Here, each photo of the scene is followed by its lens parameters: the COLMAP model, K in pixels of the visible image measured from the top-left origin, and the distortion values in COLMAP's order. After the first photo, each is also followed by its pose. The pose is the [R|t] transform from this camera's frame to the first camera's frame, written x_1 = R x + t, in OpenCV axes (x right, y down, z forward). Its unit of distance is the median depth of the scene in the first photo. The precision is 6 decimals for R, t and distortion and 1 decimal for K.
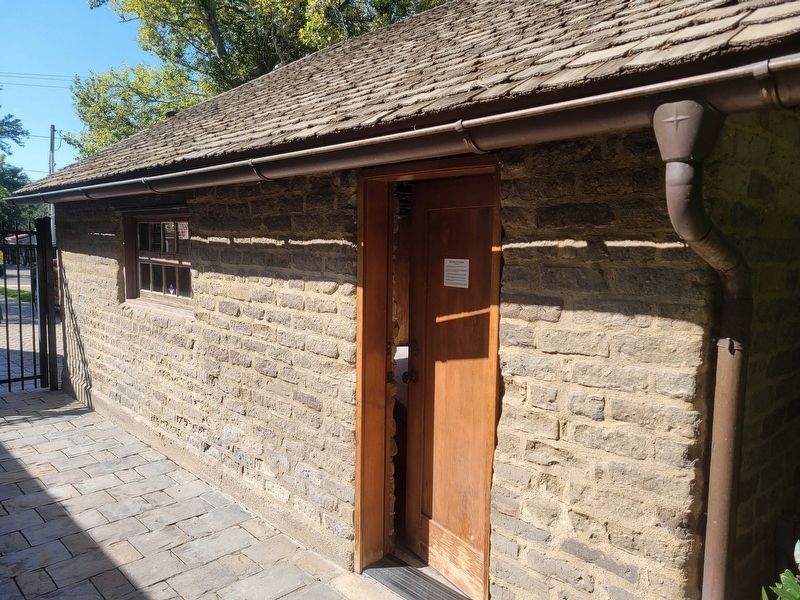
lens RADIAL K [[608.9, 0, 399.1], [0, 608.9, 299.3], [0, 0, 1]] dist [0.049383, 0.000725]
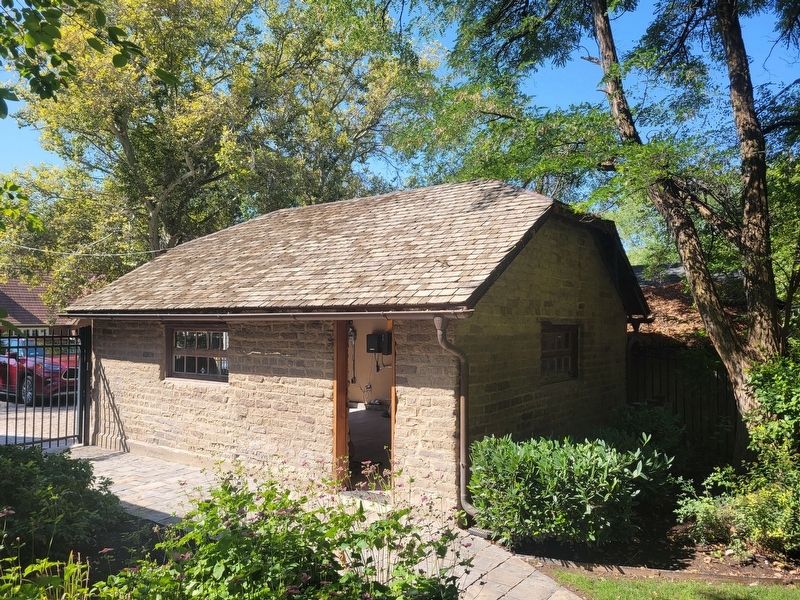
lens RADIAL K [[608.9, 0, 400.3], [0, 608.9, 300.3], [0, 0, 1]] dist [0.049383, 0.000725]
pose [[0.981459, -0.007326, 0.191535, -0.225962], [0.031631, 0.991759, -0.124149, 0.027473], [-0.189047, 0.127905, 0.973602, -1.153610]]
